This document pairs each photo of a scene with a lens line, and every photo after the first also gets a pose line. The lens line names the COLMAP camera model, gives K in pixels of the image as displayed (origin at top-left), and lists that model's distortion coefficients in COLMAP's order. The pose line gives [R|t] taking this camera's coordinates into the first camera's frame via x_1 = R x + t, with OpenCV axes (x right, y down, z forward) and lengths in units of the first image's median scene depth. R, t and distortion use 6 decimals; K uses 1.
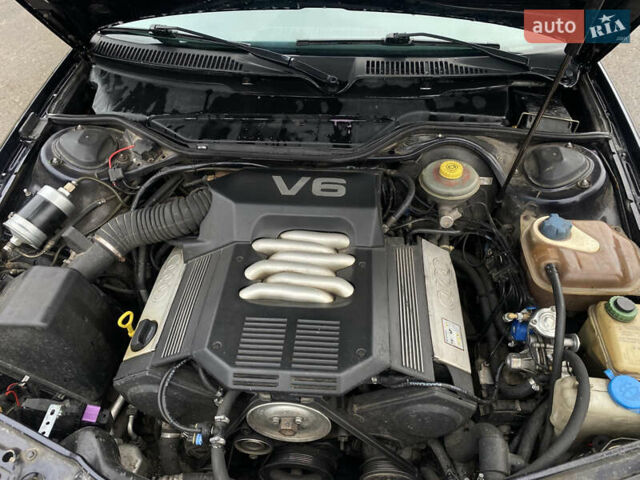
lens RADIAL K [[496.6, 0, 320.0], [0, 496.6, 240.0], [0, 0, 1]] dist [0.006736, 0.005723]
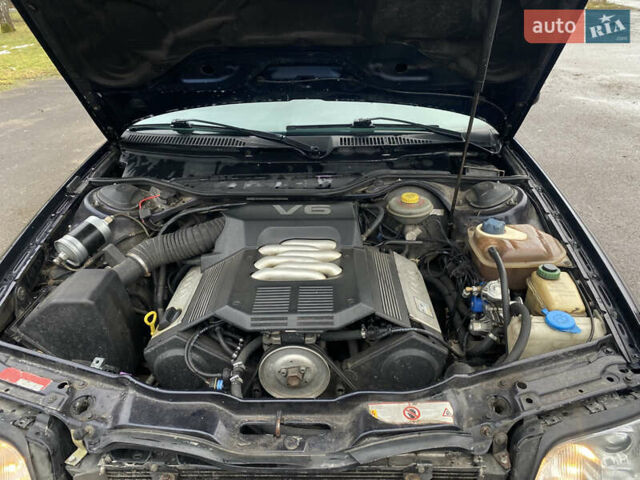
lens RADIAL K [[513.8, 0, 320.0], [0, 513.8, 240.0], [0, 0, 1]] dist [0.032563, -0.010025]
pose [[0.997983, -0.030783, 0.055511, -0.050282], [0.047180, 0.944784, -0.324281, 0.389957], [-0.042463, 0.326246, 0.944331, -0.226412]]
